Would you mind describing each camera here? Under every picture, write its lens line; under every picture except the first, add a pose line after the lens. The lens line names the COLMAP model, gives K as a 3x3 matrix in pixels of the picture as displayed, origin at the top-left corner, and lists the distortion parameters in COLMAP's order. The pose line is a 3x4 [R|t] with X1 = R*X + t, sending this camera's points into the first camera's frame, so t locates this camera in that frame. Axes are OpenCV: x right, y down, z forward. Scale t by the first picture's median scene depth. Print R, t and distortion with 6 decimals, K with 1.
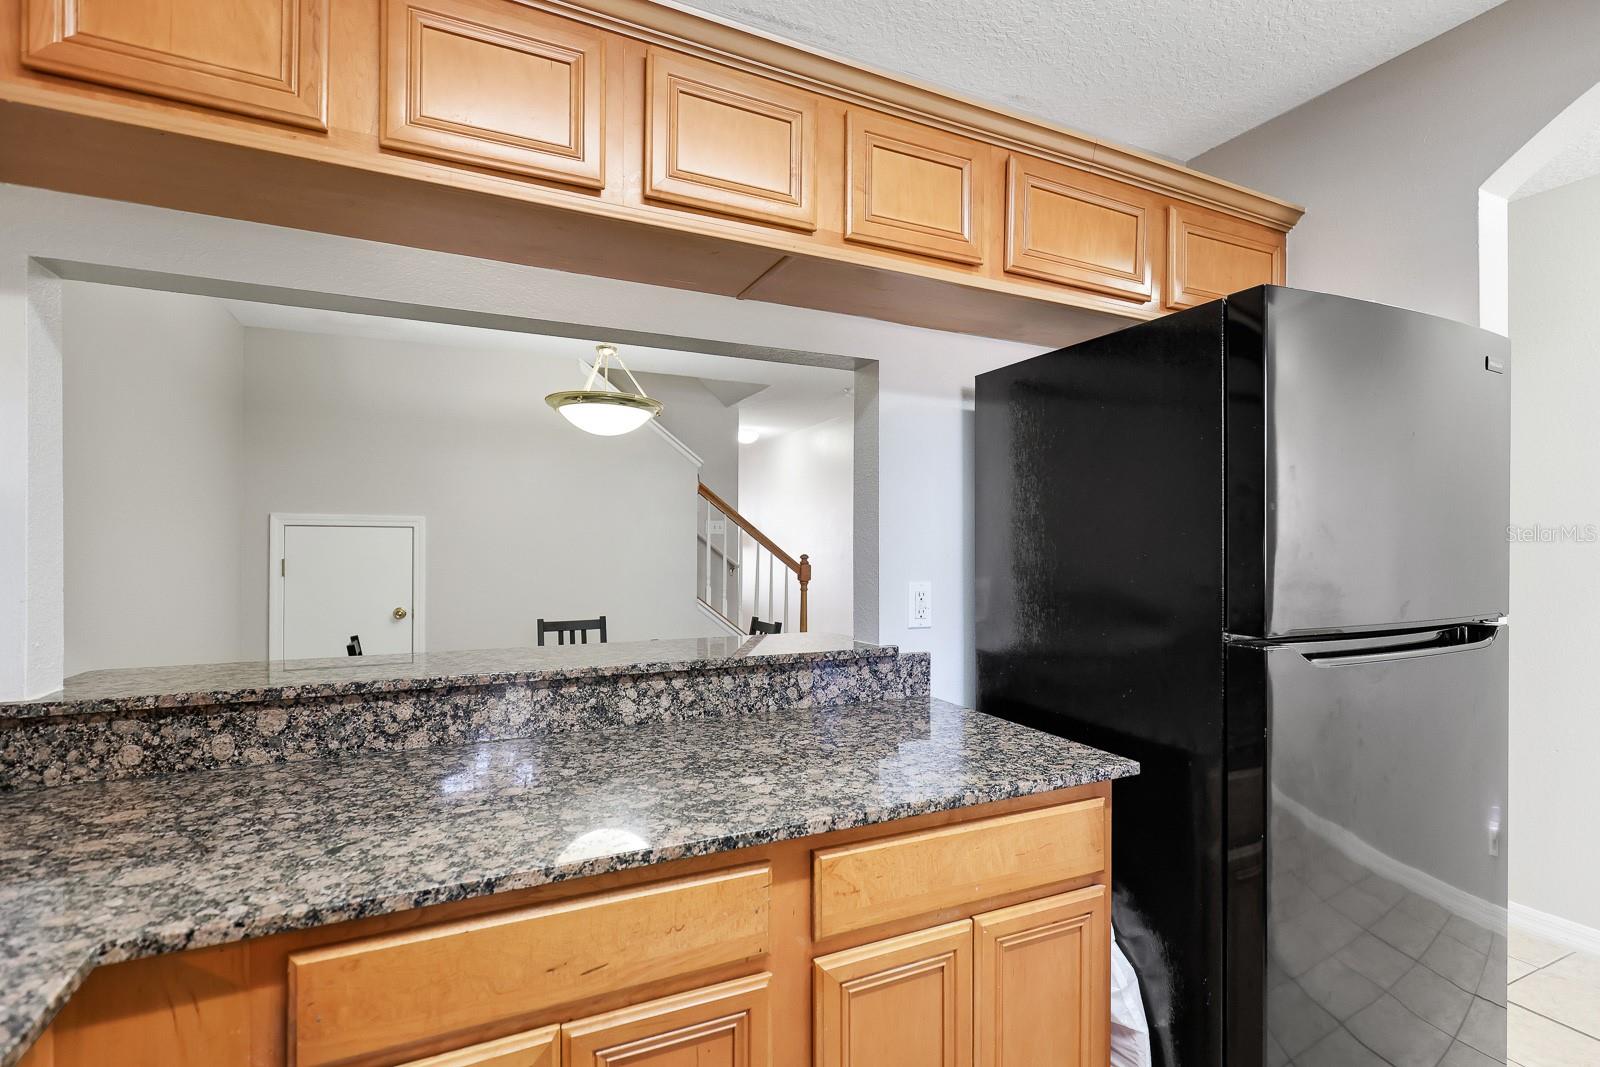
lens RADIAL K [[768.4, 0, 803.3], [0, 768.4, 538.0], [0, 0, 1]] dist [-0.000068, 0.000020]
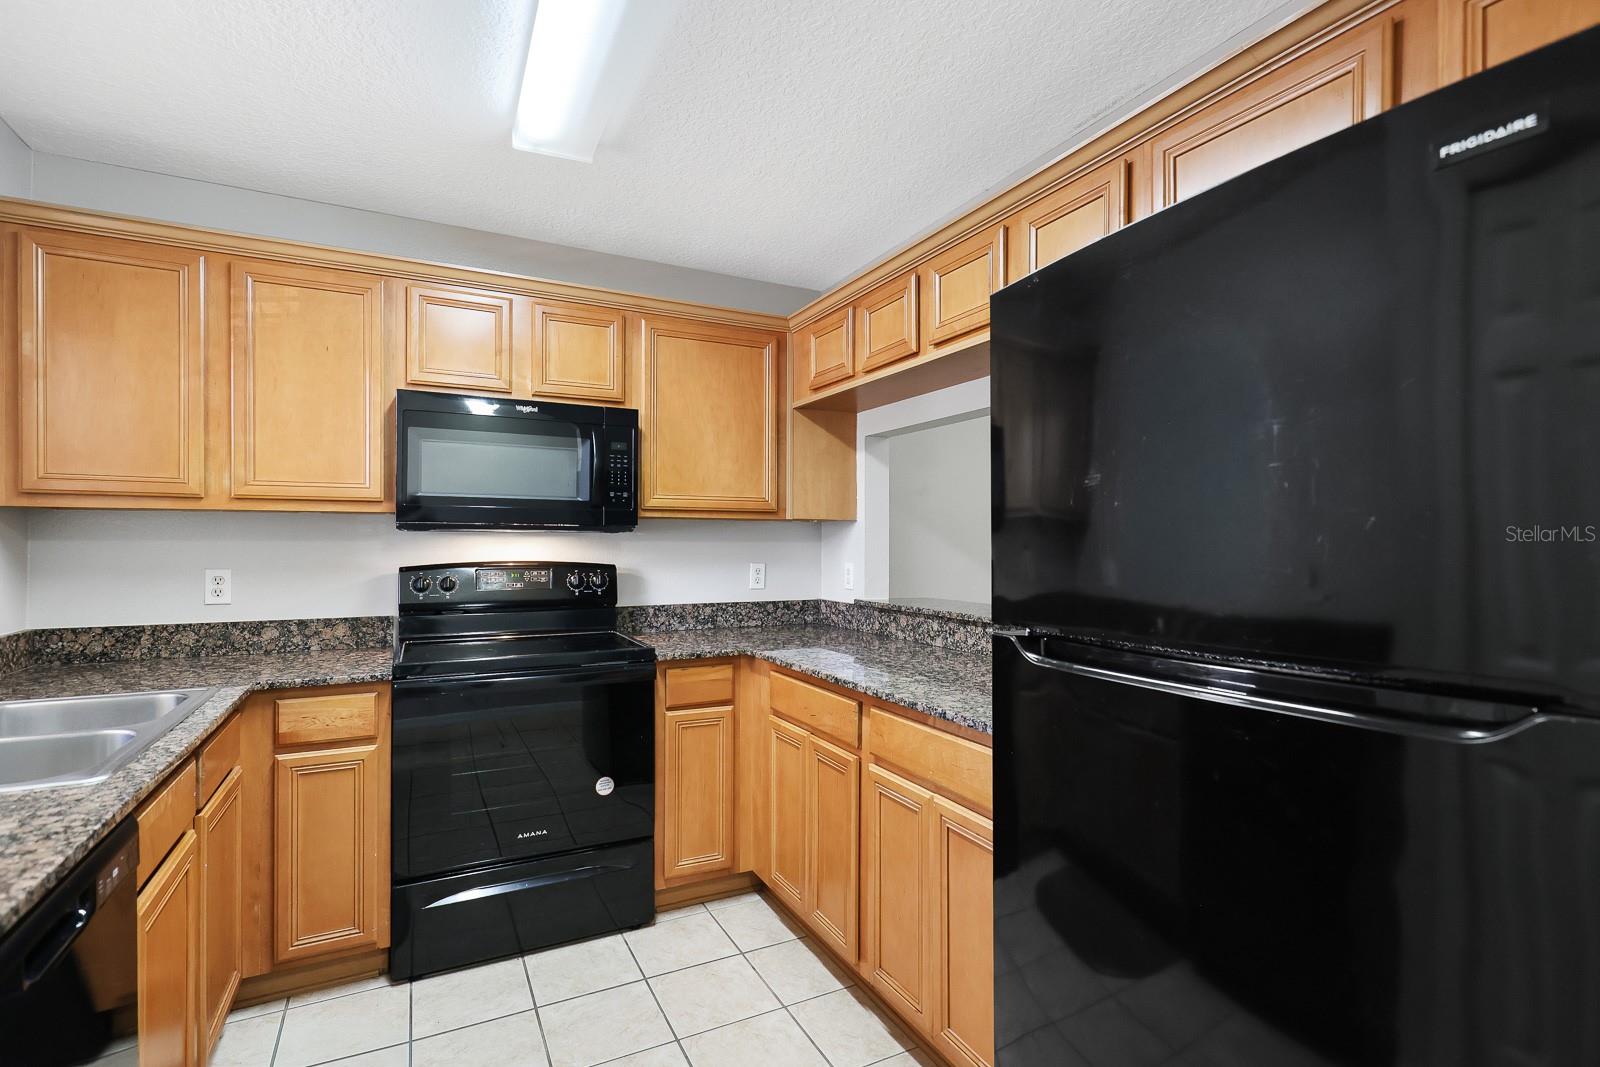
lens RADIAL K [[768.4, 0, 803.3], [0, 768.4, 538.0], [0, 0, 1]] dist [-0.000068, 0.000020]
pose [[0.050118, 0.000375, -0.998743, 1.563724], [0.006973, 0.999975, 0.000725, -0.007690], [0.998719, -0.007001, 0.050114, 0.602972]]
